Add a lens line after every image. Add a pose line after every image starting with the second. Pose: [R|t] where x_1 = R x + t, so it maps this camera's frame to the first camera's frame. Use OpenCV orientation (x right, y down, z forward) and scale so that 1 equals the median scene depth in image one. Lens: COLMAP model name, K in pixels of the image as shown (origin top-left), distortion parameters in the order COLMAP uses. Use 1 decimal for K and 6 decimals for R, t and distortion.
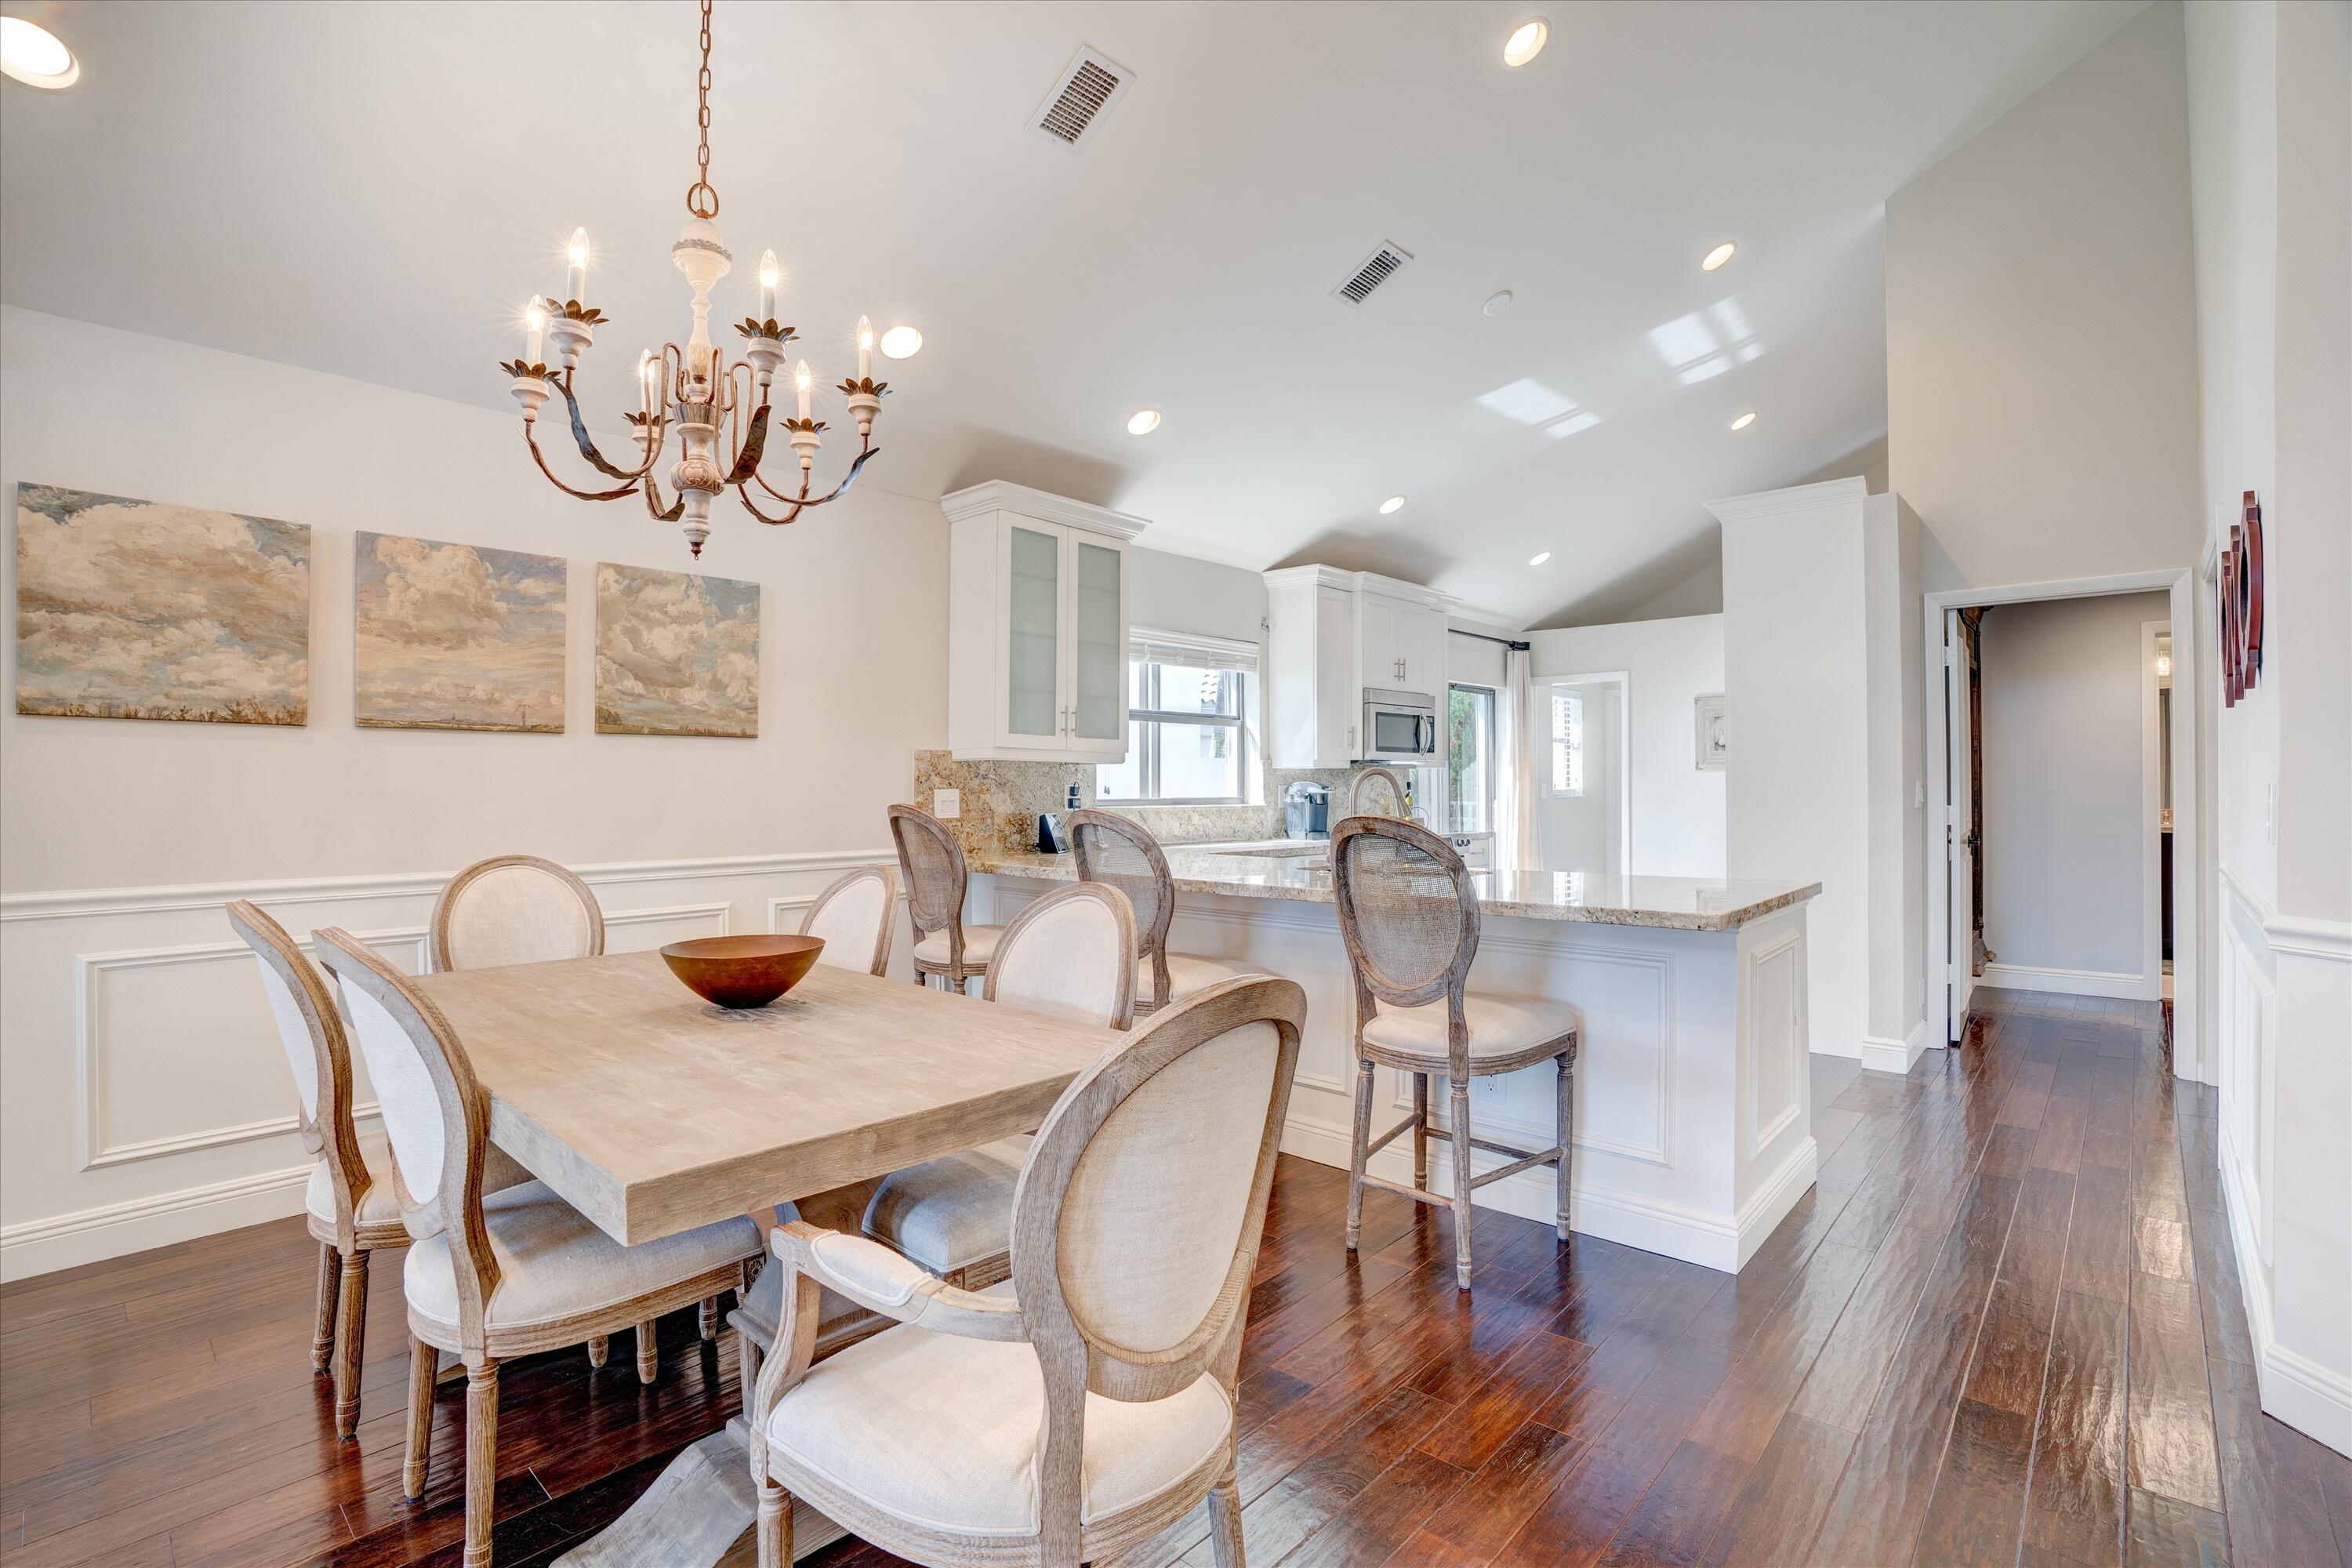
lens RADIAL K [[1102.8, 0, 1184.7], [0, 1102.8, 785.1], [0, 0, 1]] dist [-0.065760, 0.026862]
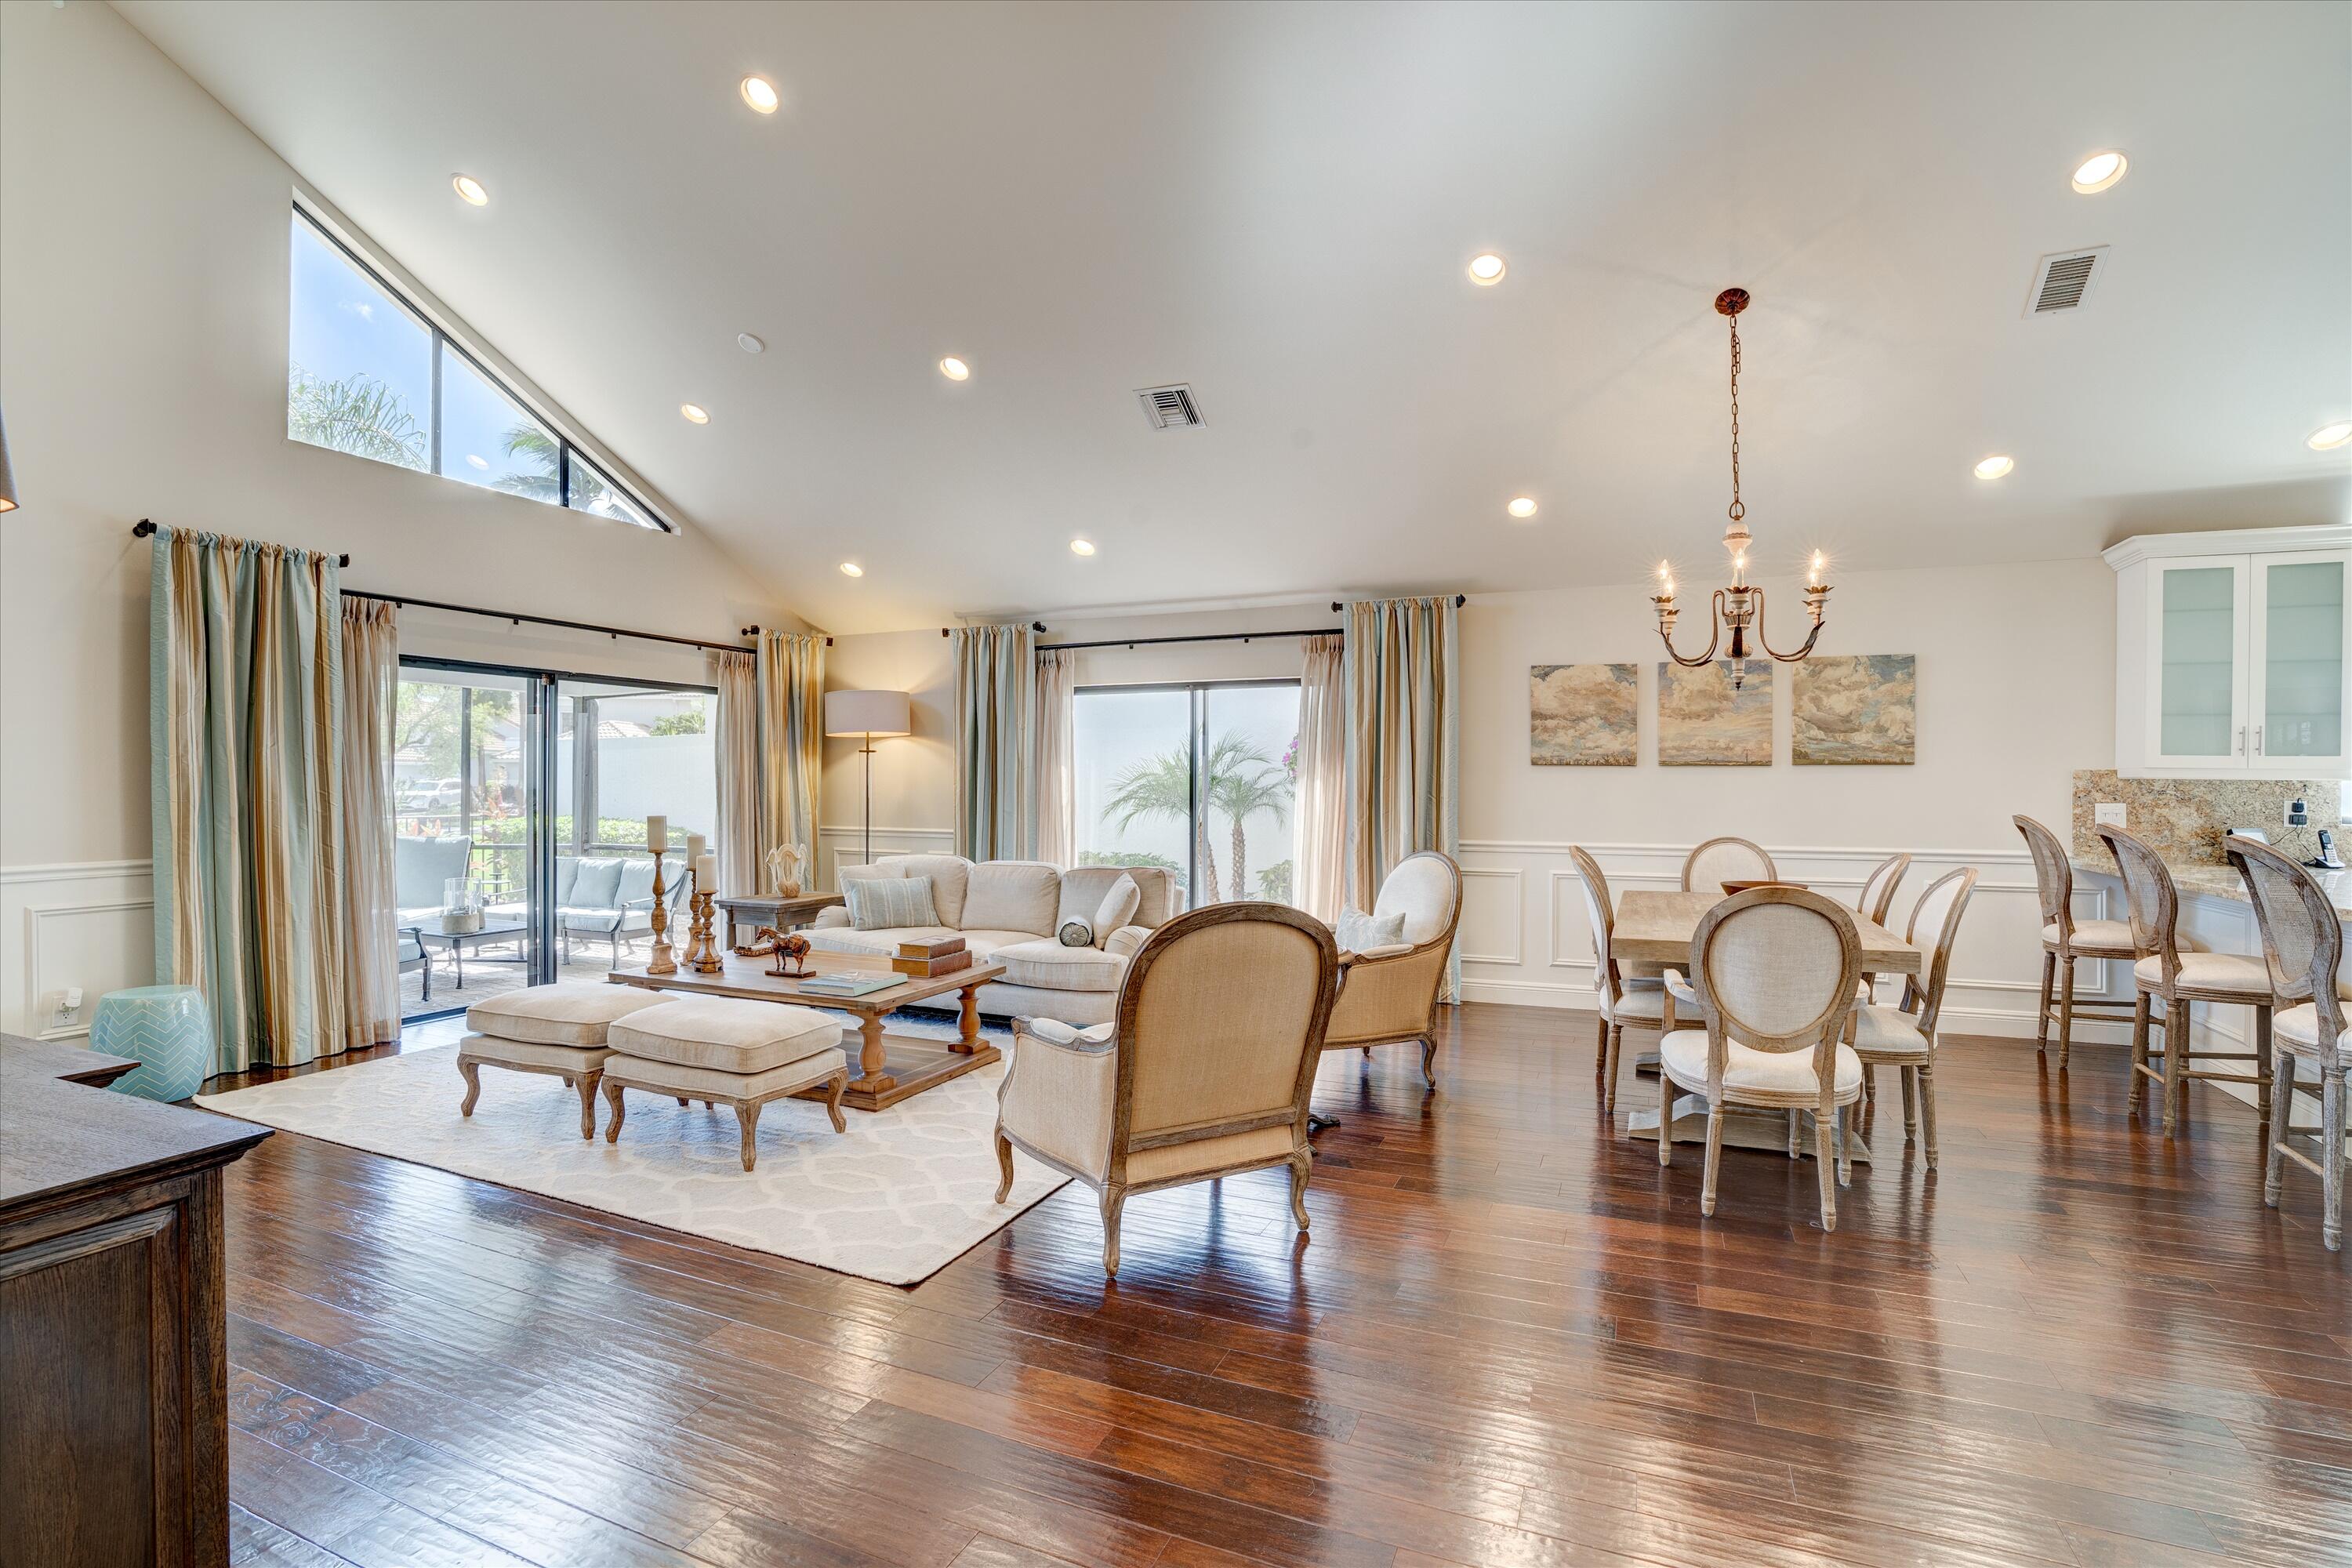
lens RADIAL K [[1102.8, 0, 1184.7], [0, 1102.8, 785.1], [0, 0, 1]] dist [-0.065760, 0.026862]
pose [[0.322725, 0.007596, -0.946462, 0.567420], [-0.002480, 0.999971, 0.007180, -0.022599], [0.946489, 0.000030, 0.322735, -0.305483]]
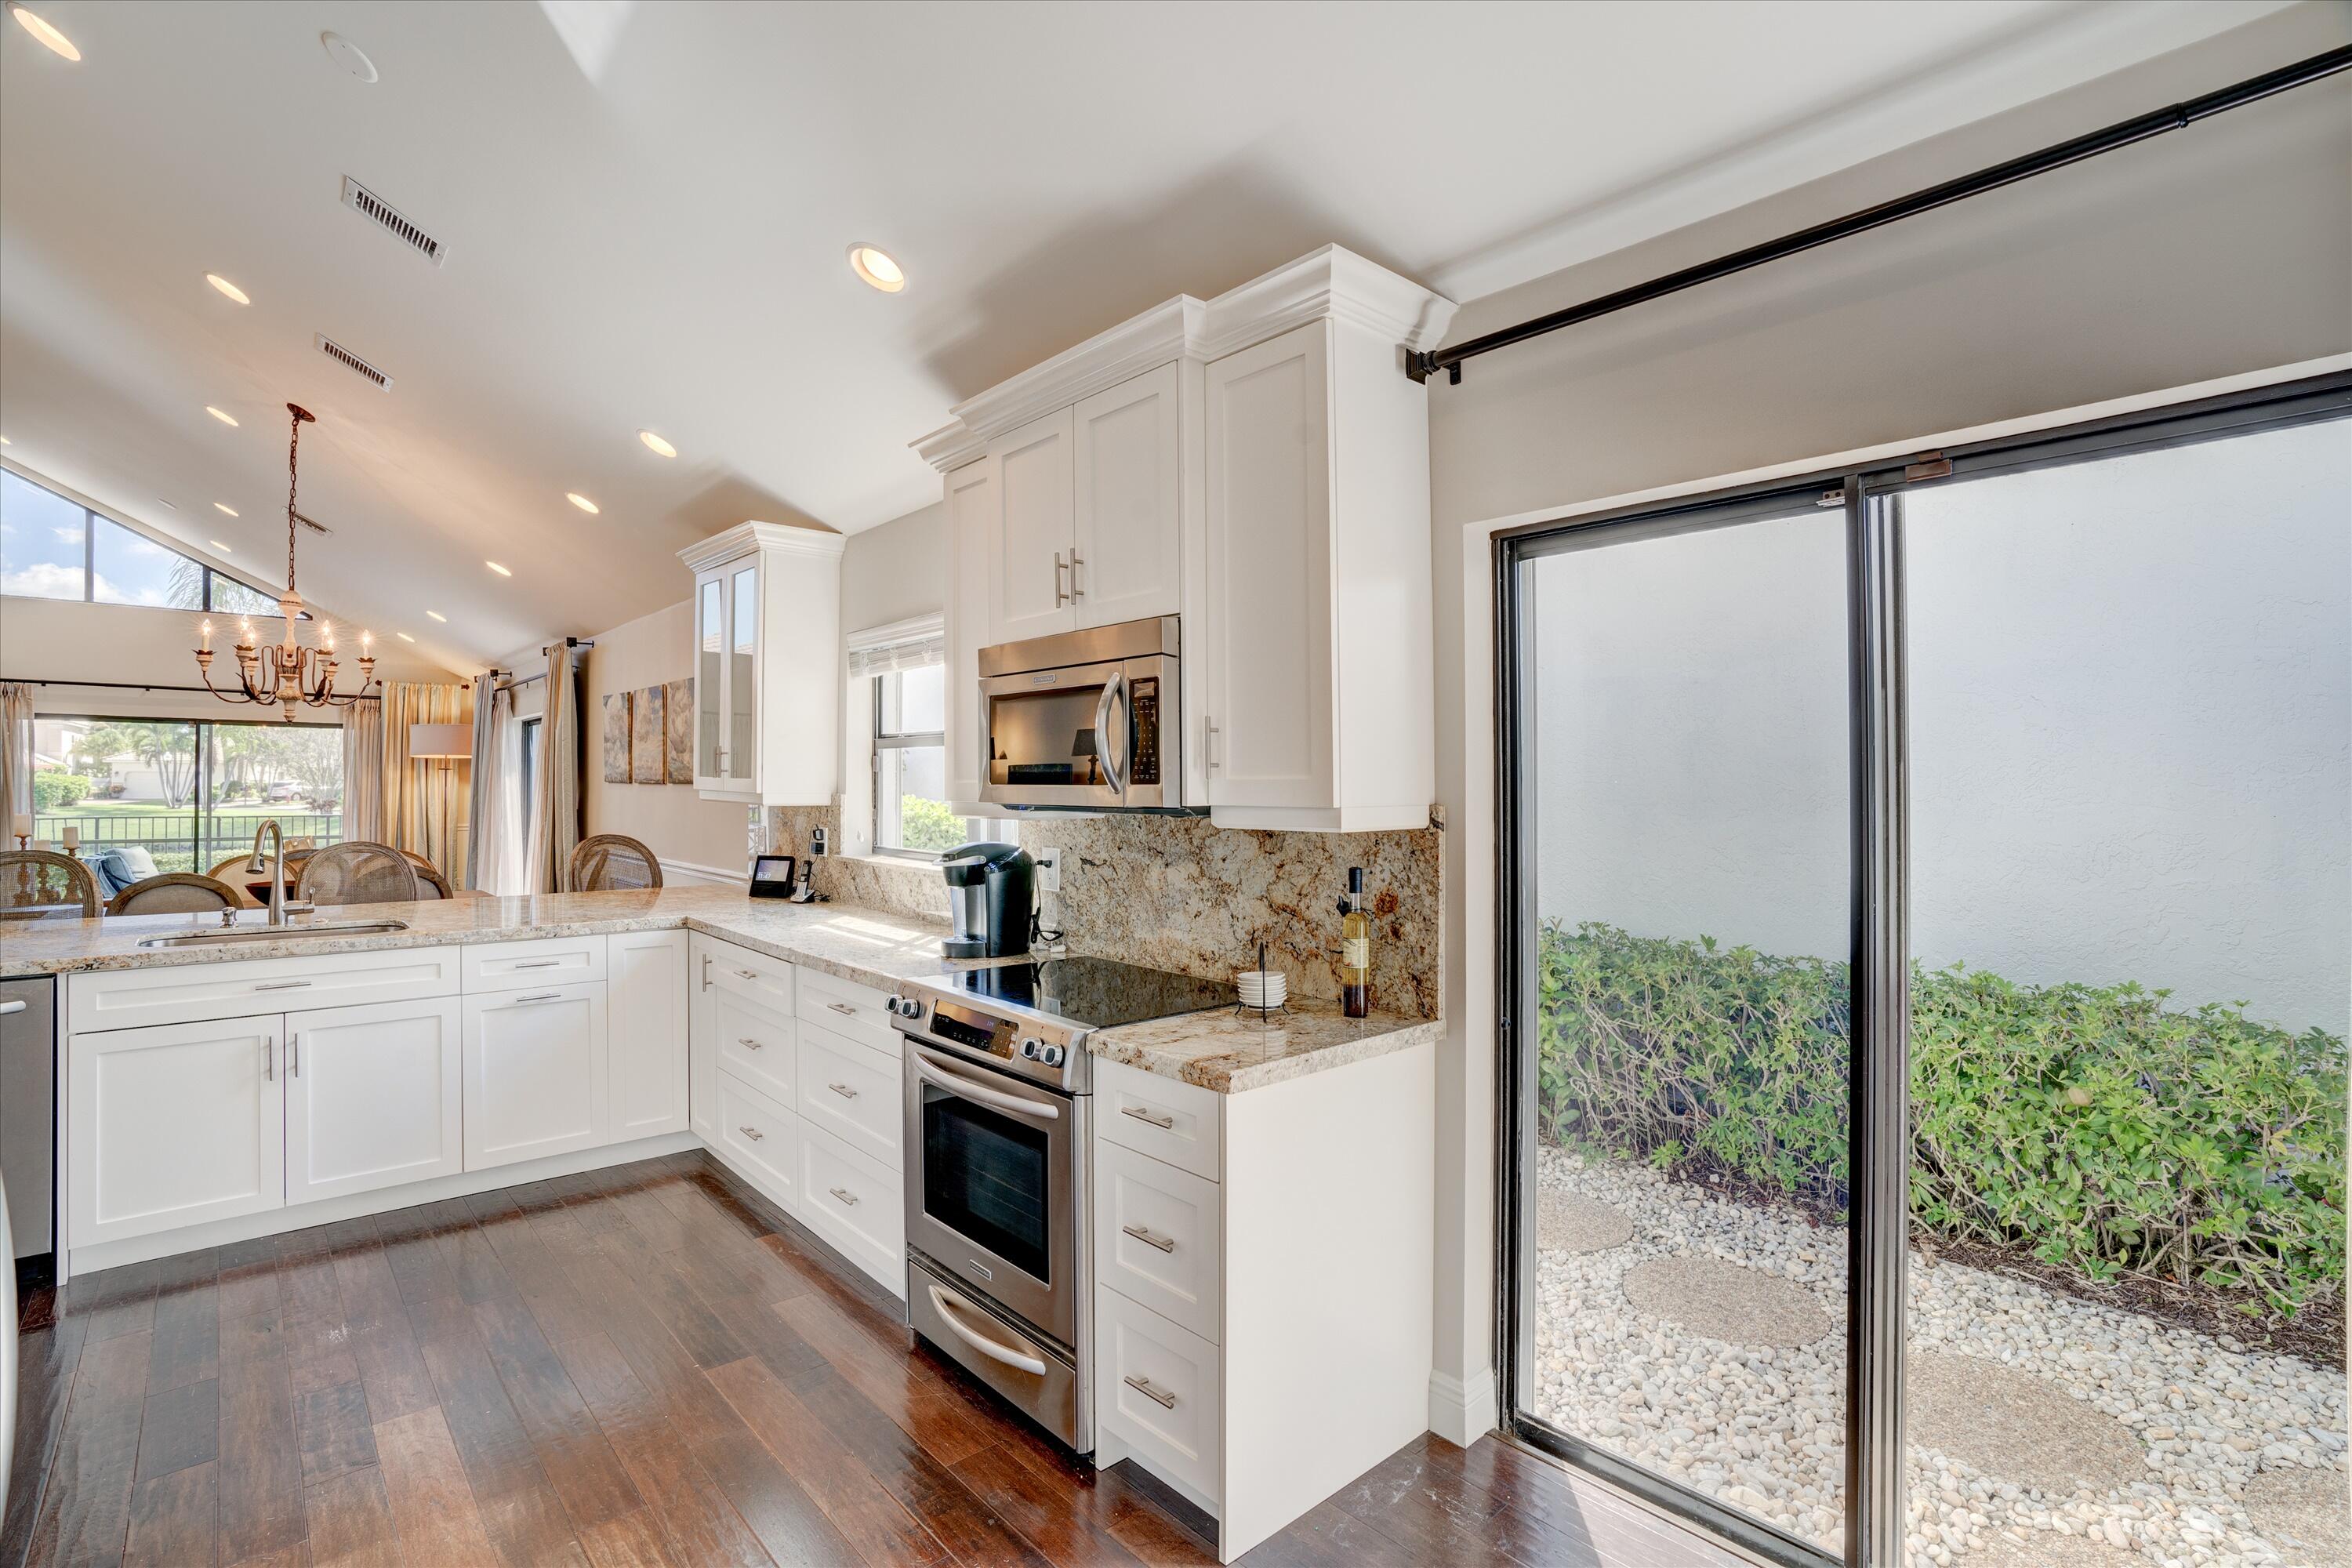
lens RADIAL K [[1102.8, 0, 1184.7], [0, 1102.8, 785.1], [0, 0, 1]] dist [-0.065760, 0.026862]
pose [[-0.097214, 0.004944, -0.995251, 0.900197], [-0.003572, 0.999979, 0.005316, -0.048457], [0.995257, 0.004072, -0.097194, 1.647642]]
